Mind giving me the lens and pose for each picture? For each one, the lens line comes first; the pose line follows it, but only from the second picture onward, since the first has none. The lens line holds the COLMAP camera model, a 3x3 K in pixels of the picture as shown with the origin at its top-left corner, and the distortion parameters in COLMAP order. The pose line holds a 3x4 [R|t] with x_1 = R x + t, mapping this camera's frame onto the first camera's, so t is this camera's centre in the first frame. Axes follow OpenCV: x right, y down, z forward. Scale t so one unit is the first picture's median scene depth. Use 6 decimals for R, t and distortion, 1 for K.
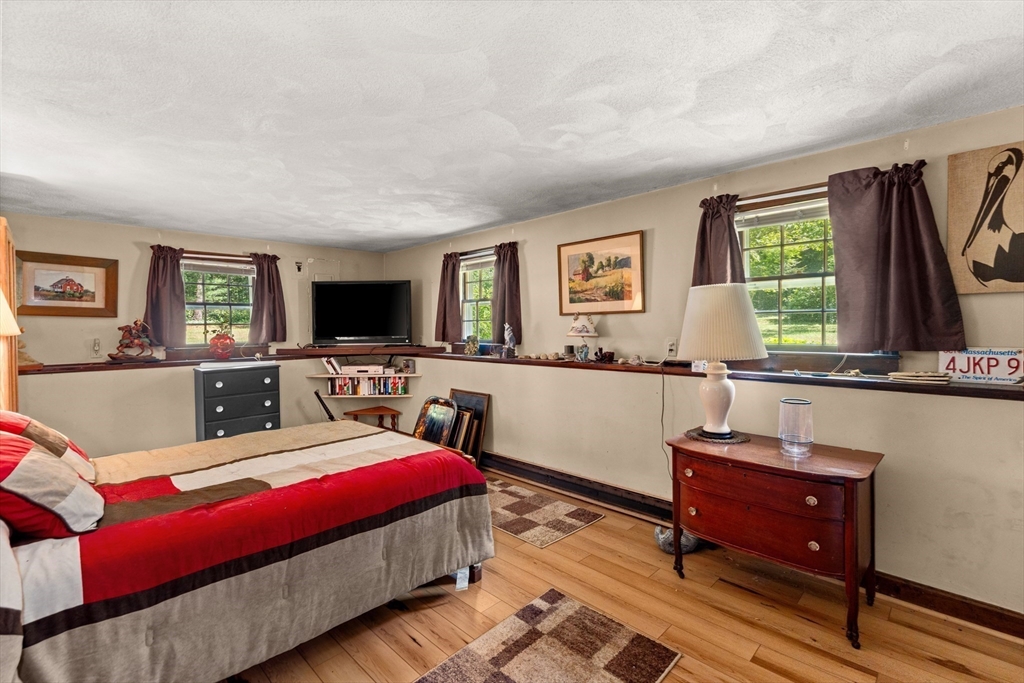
lens RADIAL K [[462.6, 0, 507.1], [0, 462.6, 337.7], [0, 0, 1]] dist [-0.005679, 0.003337]
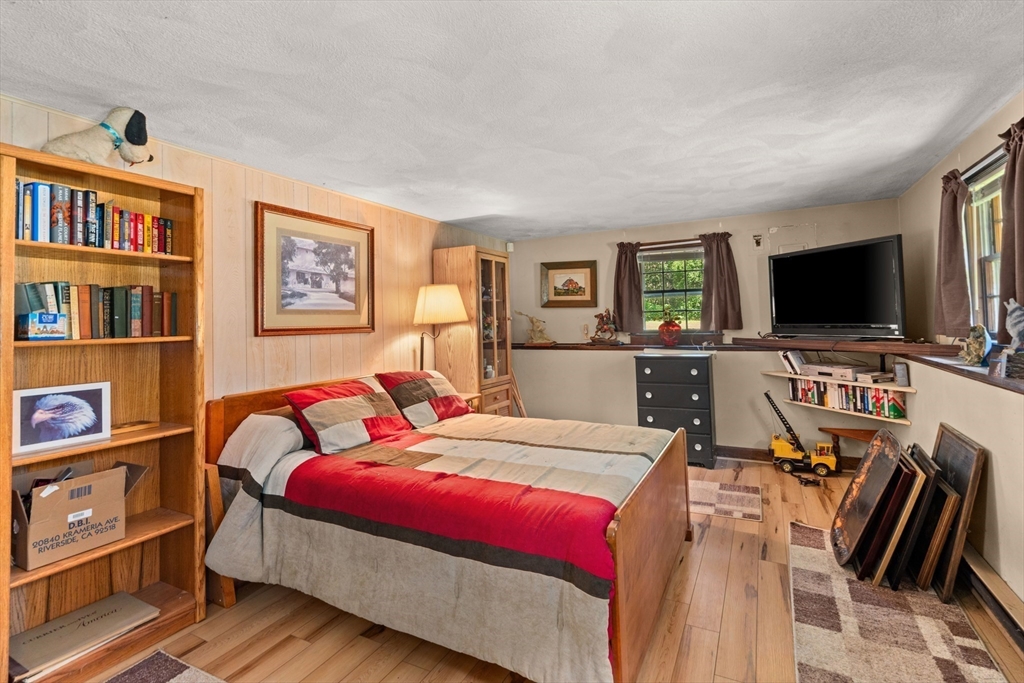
lens RADIAL K [[462.6, 0, 471.5], [0, 462.6, 313.0], [0, 0, 1]] dist [-0.005679, 0.003337]
pose [[0.318173, -0.013296, -0.947939, 0.186912], [-0.005624, 0.999858, -0.015912, -0.006322], [0.948016, 0.010394, 0.318053, 0.261686]]
